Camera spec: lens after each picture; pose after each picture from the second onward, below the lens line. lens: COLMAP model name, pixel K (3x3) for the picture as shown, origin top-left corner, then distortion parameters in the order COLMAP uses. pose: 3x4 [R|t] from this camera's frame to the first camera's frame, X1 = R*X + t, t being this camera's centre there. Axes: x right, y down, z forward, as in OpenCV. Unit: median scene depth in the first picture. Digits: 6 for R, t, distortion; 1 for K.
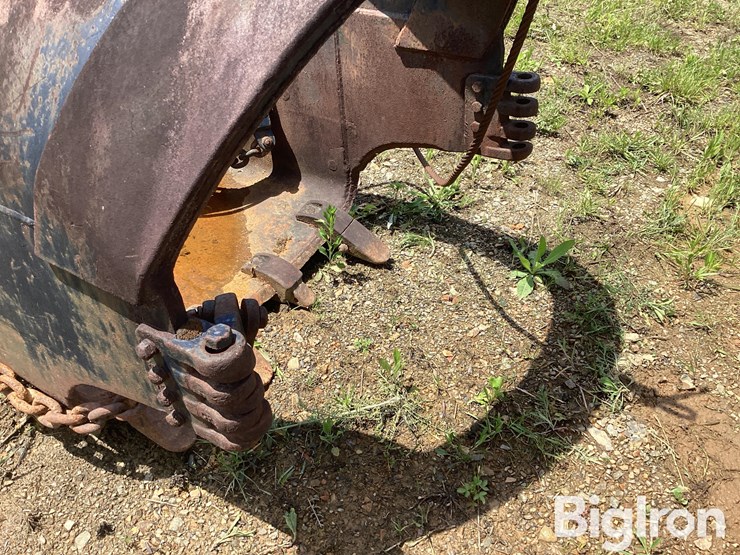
lens RADIAL K [[679.3, 0, 371.8], [0, 679.3, 277.1], [0, 0, 1]] dist [0.102992, -0.201317]
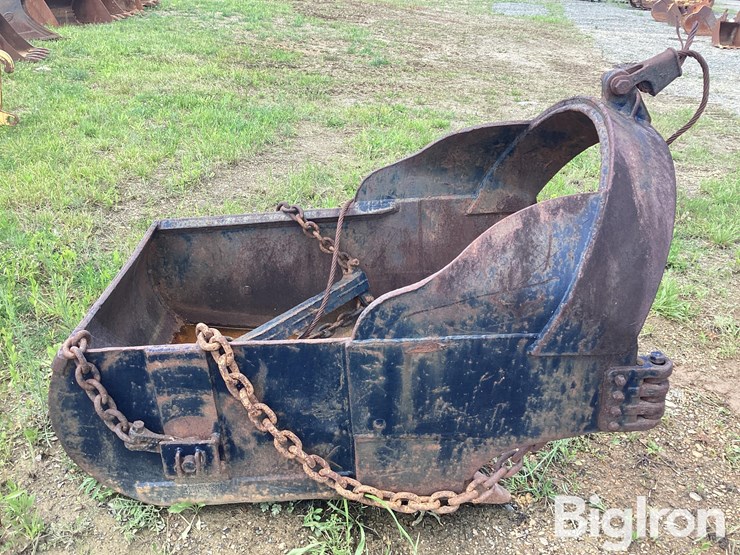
lens RADIAL K [[679.3, 0, 371.8], [0, 679.3, 277.1], [0, 0, 1]] dist [0.102992, -0.201317]
pose [[0.824587, -0.227847, 0.517825, -0.960510], [0.338335, 0.932198, -0.128592, -0.076140], [-0.453416, 0.281234, 0.845767, -0.170843]]
